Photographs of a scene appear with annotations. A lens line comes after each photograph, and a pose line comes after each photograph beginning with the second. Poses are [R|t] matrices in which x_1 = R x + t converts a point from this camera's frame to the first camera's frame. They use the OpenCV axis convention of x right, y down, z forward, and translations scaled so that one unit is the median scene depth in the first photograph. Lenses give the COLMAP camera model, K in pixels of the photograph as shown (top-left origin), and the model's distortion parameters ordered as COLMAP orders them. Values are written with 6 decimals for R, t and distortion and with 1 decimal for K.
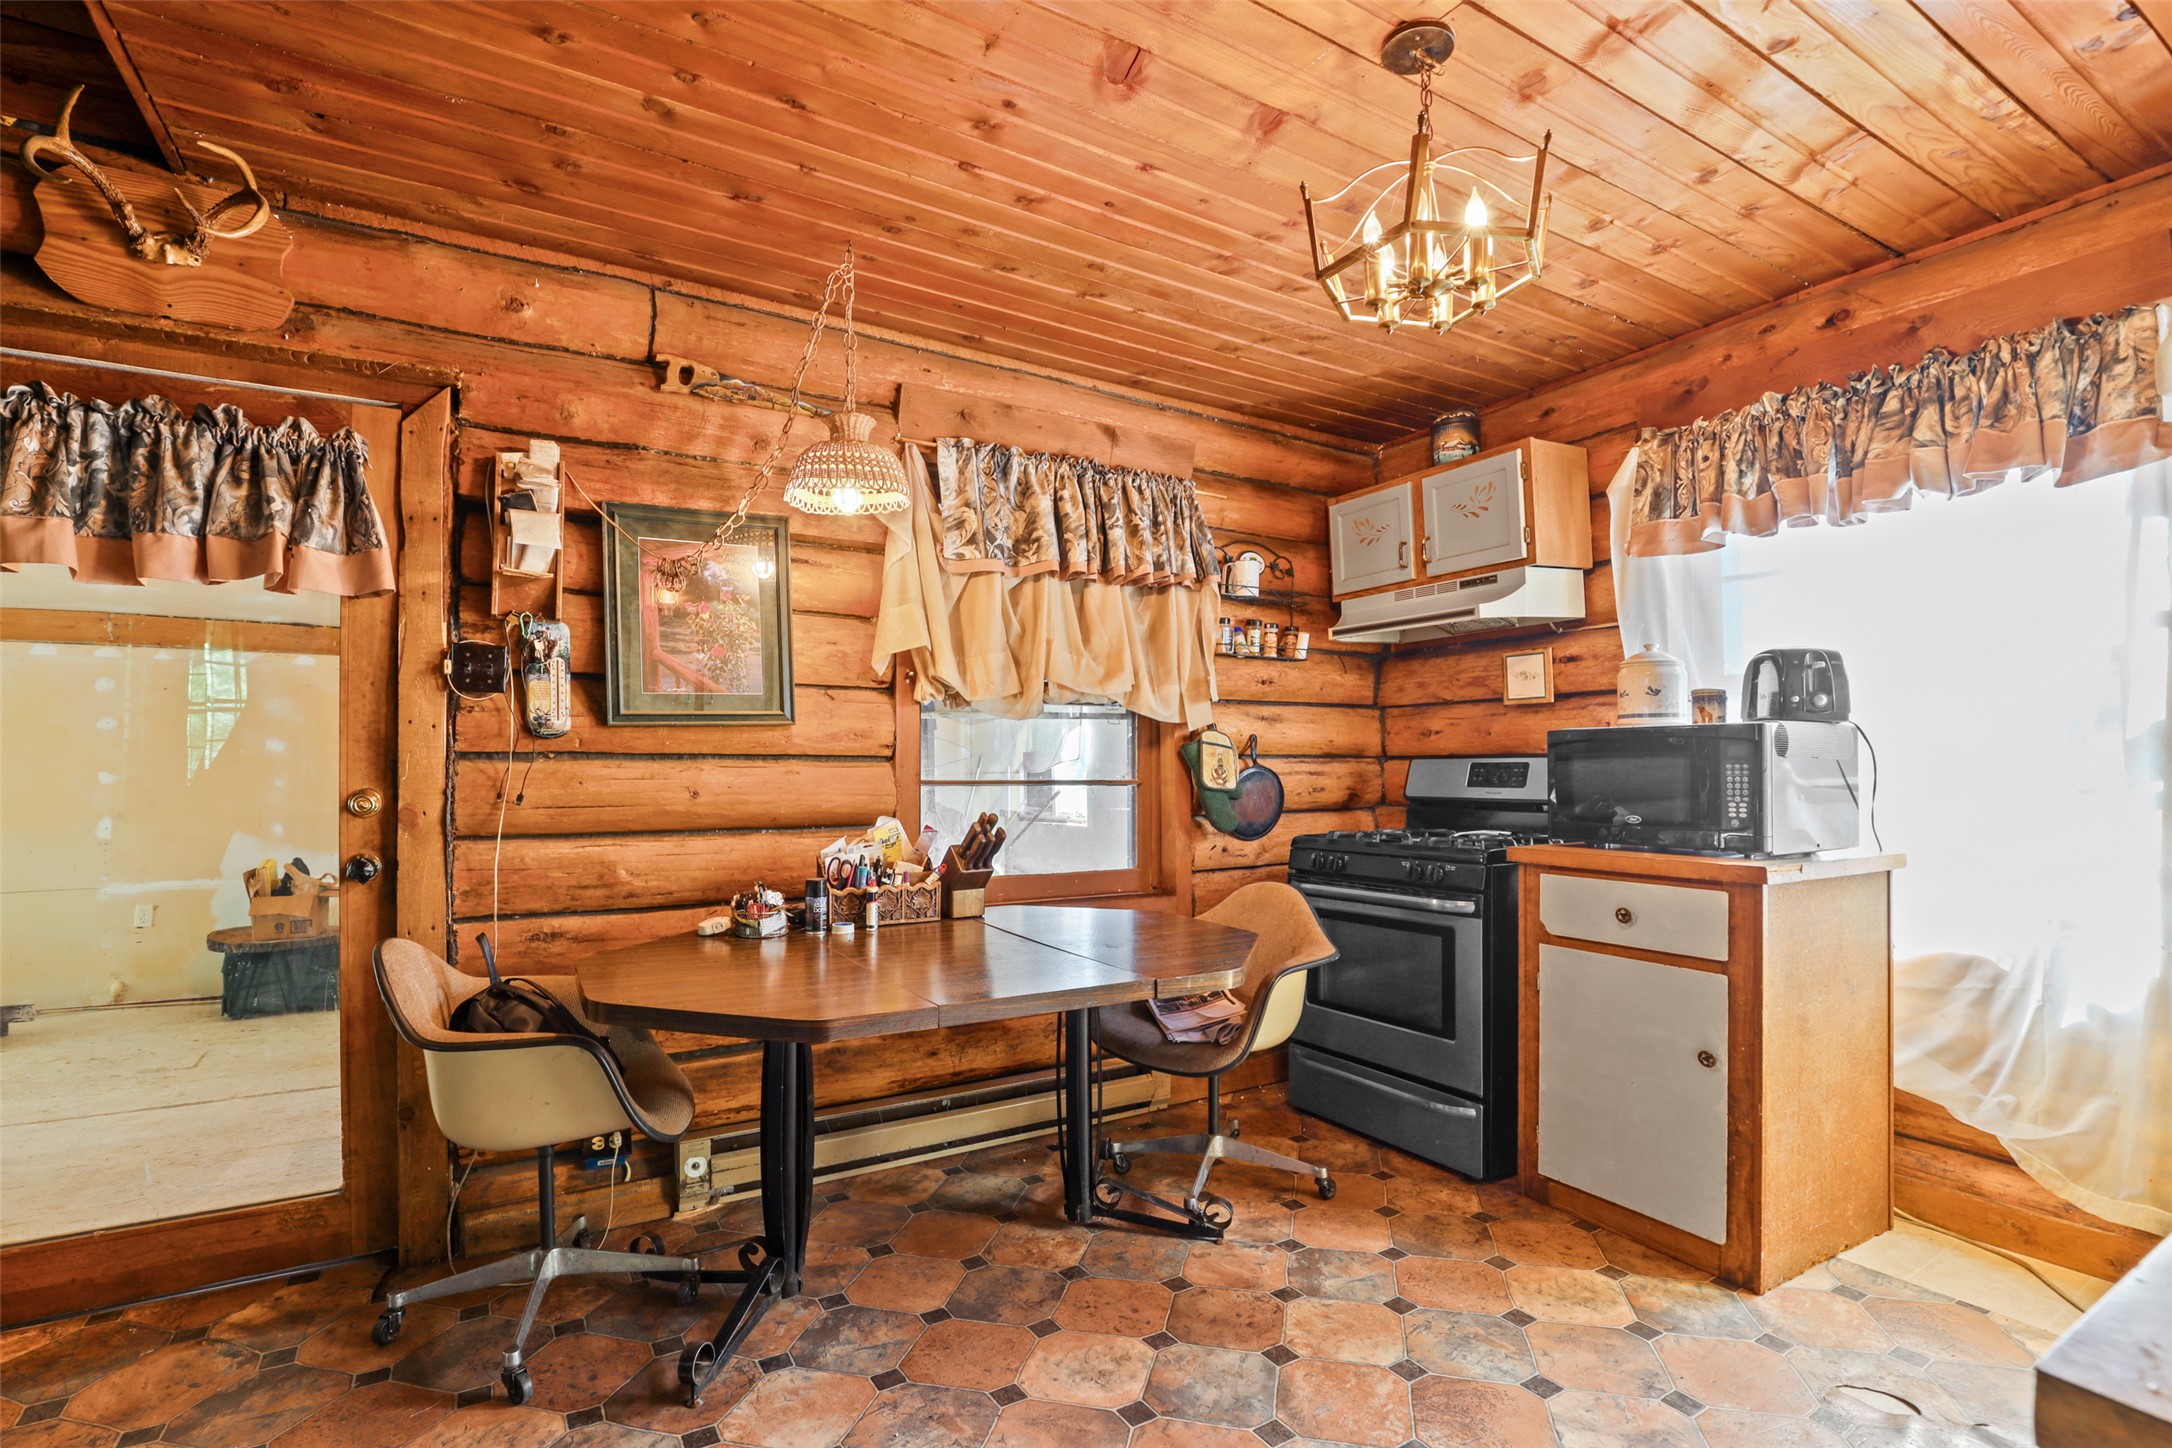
lens RADIAL K [[1013.2, 0, 1065.1], [0, 1013.2, 755.1], [0, 0, 1]] dist [-0.027532, 0.003081]
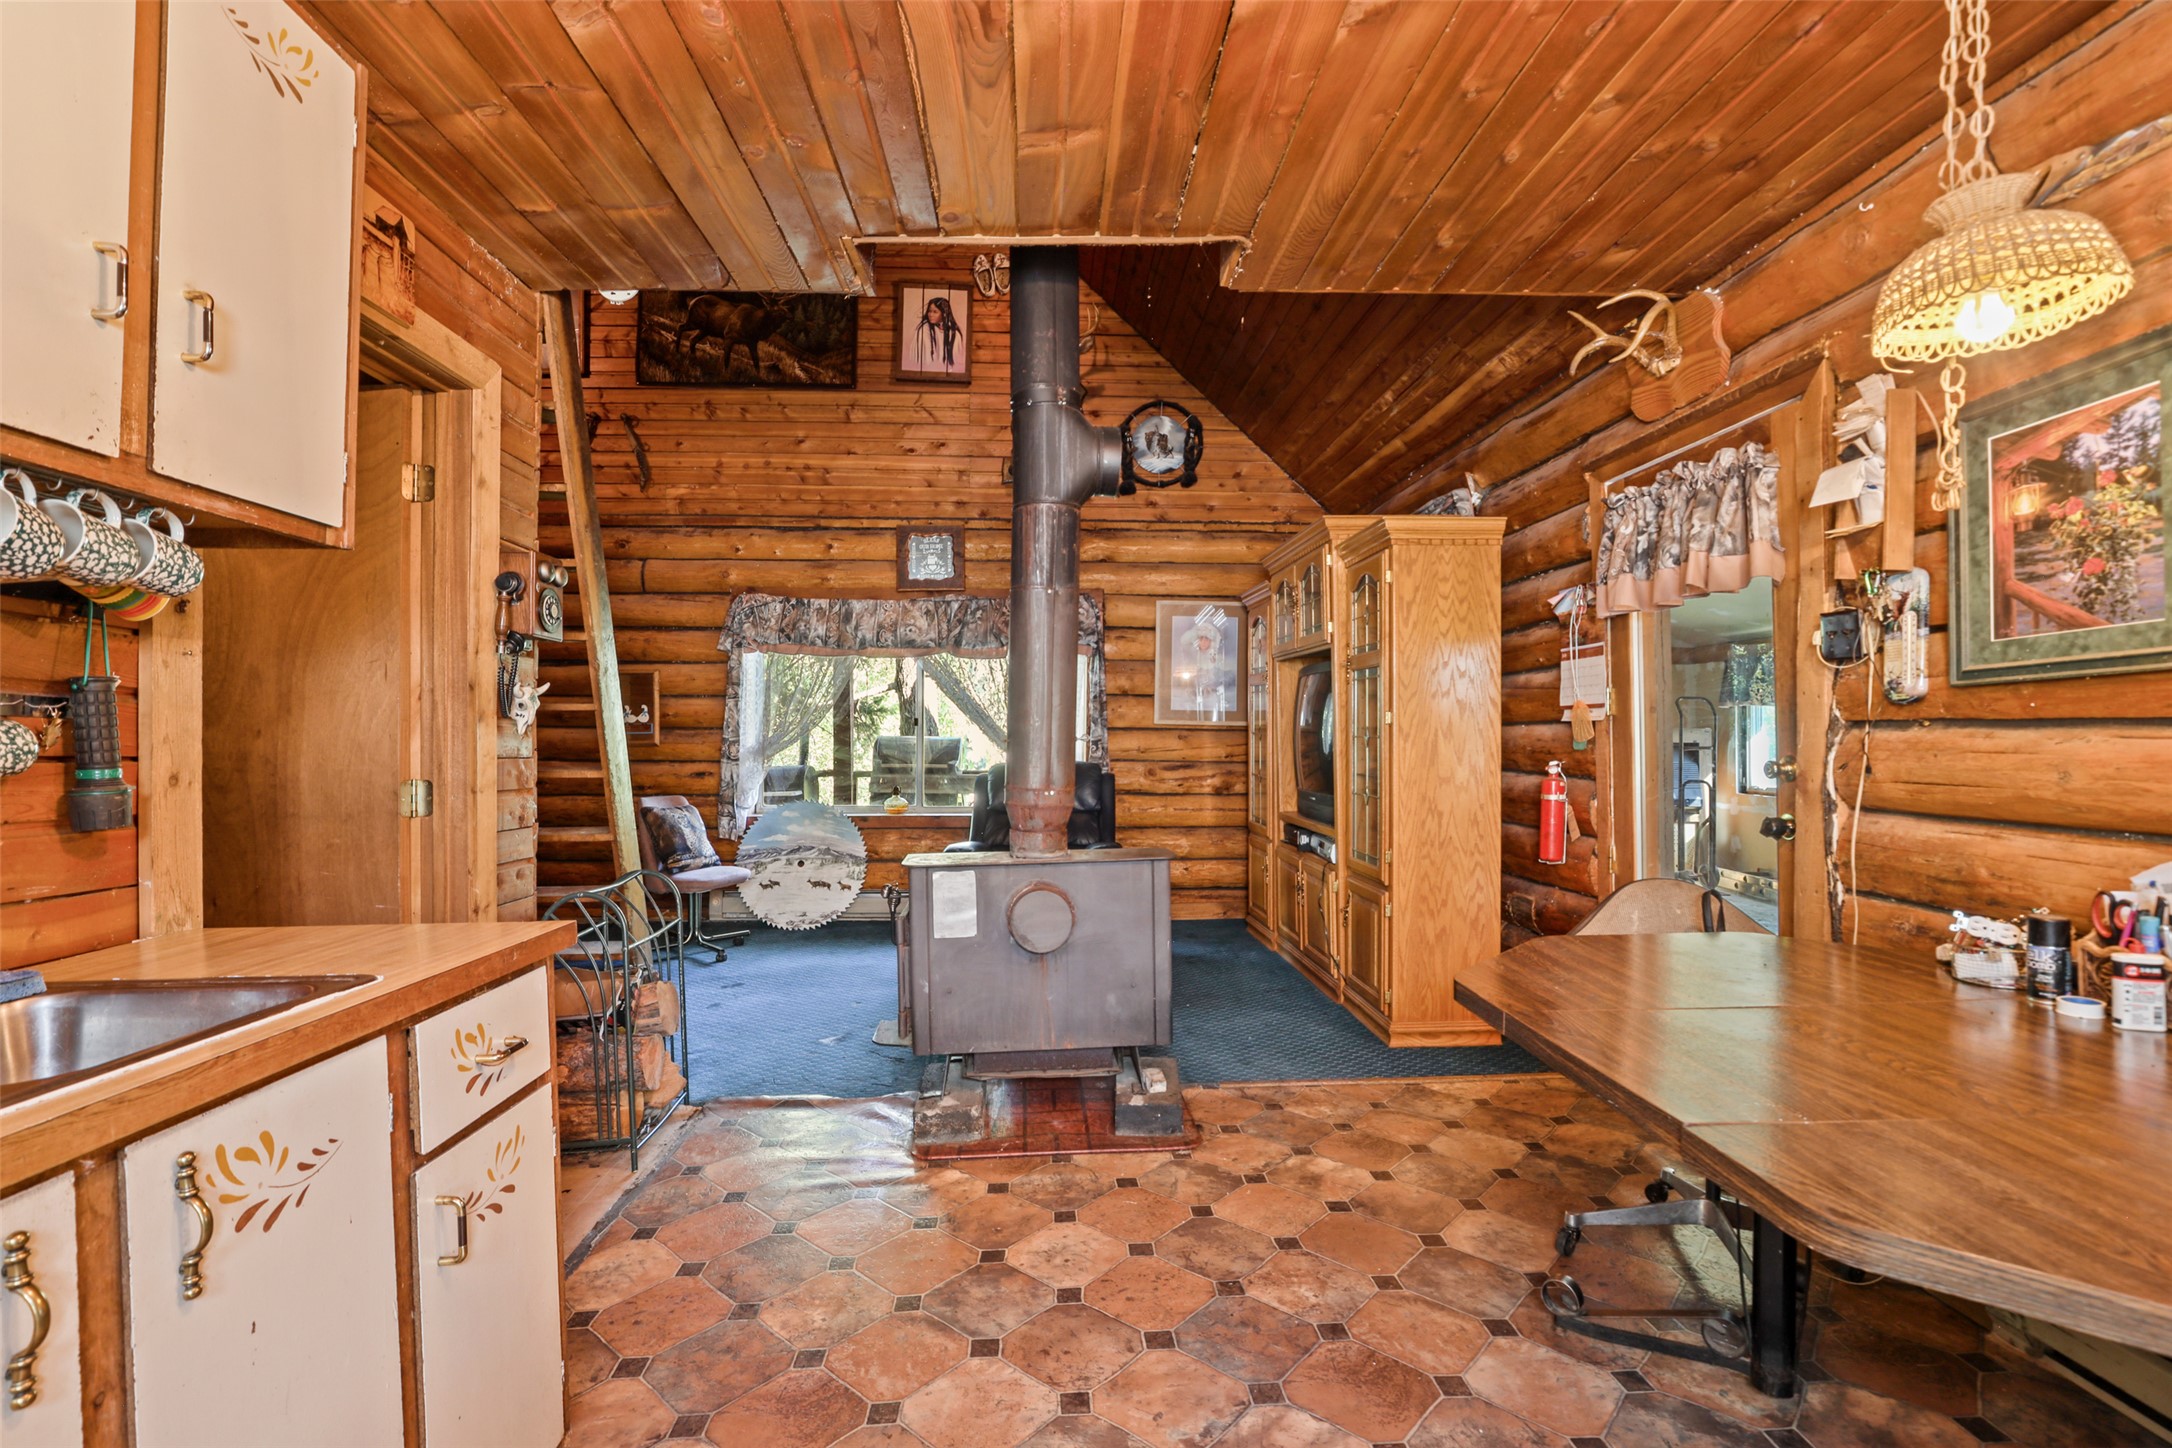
lens RADIAL K [[1013.2, 0, 1079.4], [0, 1013.2, 721.9], [0, 0, 1]] dist [-0.027532, 0.003081]
pose [[-0.473921, 0.000611, -0.880567, 0.485365], [0.022959, 0.999668, -0.011663, -0.005787], [0.880268, -0.025744, -0.473778, 0.628081]]
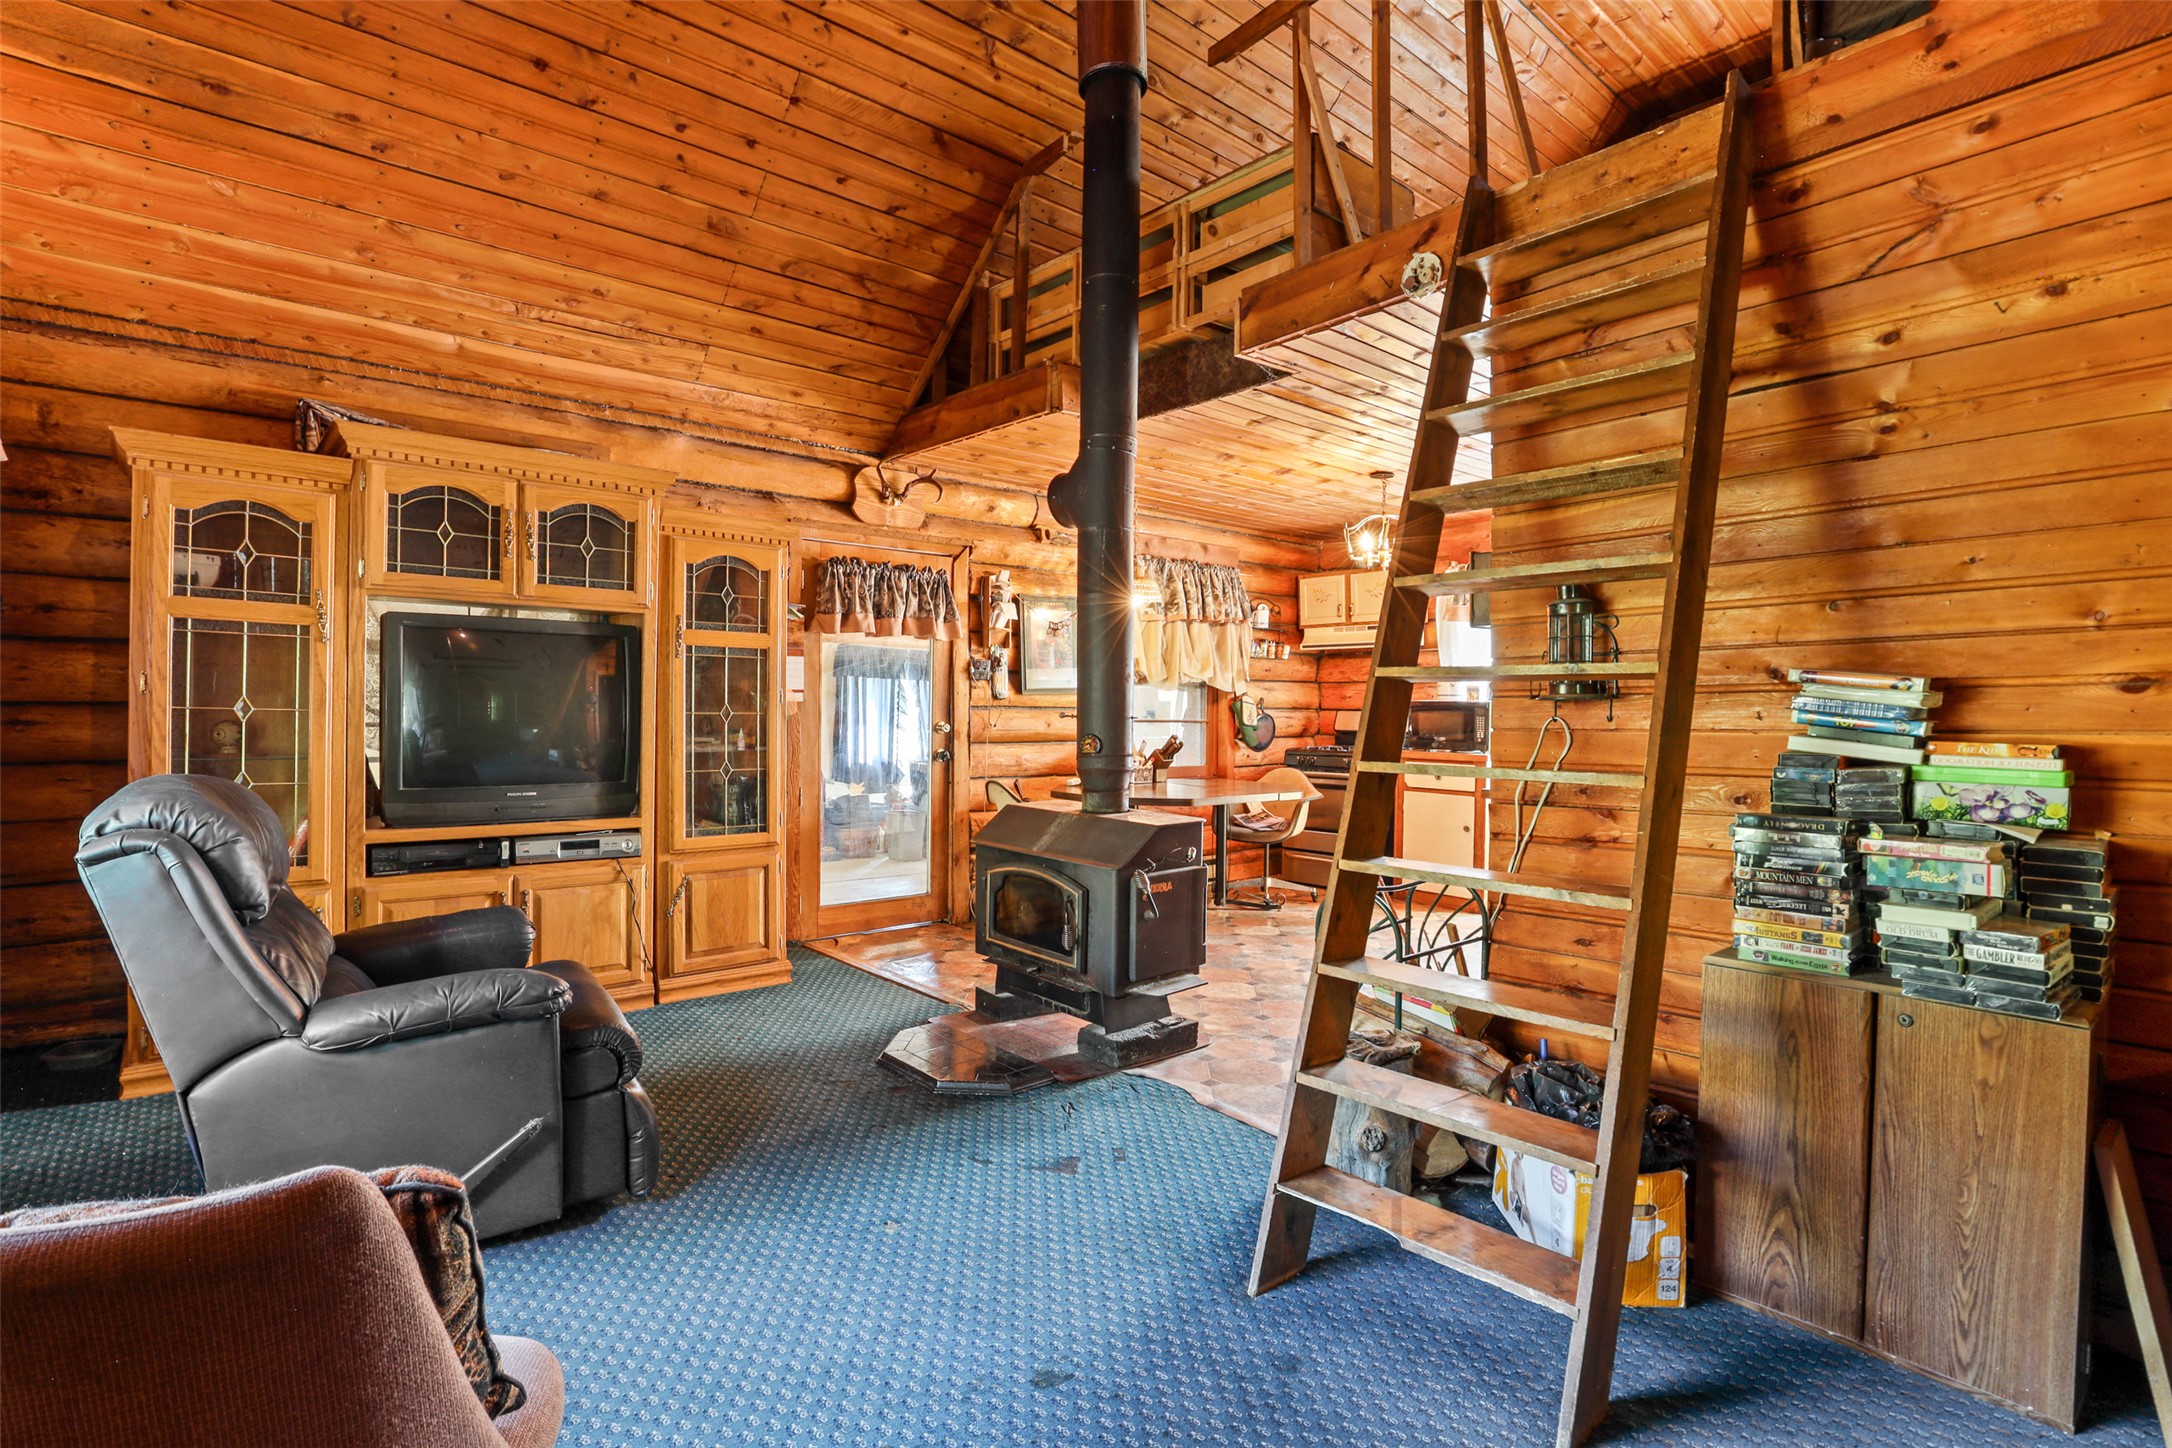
lens RADIAL K [[1013.2, 0, 1073.1], [0, 1013.2, 715.9], [0, 0, 1]] dist [-0.027532, 0.003081]
pose [[0.986651, 0.011003, 0.162476, -0.585664], [-0.014942, 0.999623, 0.023040, -0.028844], [-0.162162, -0.025160, 0.986443, -1.037134]]
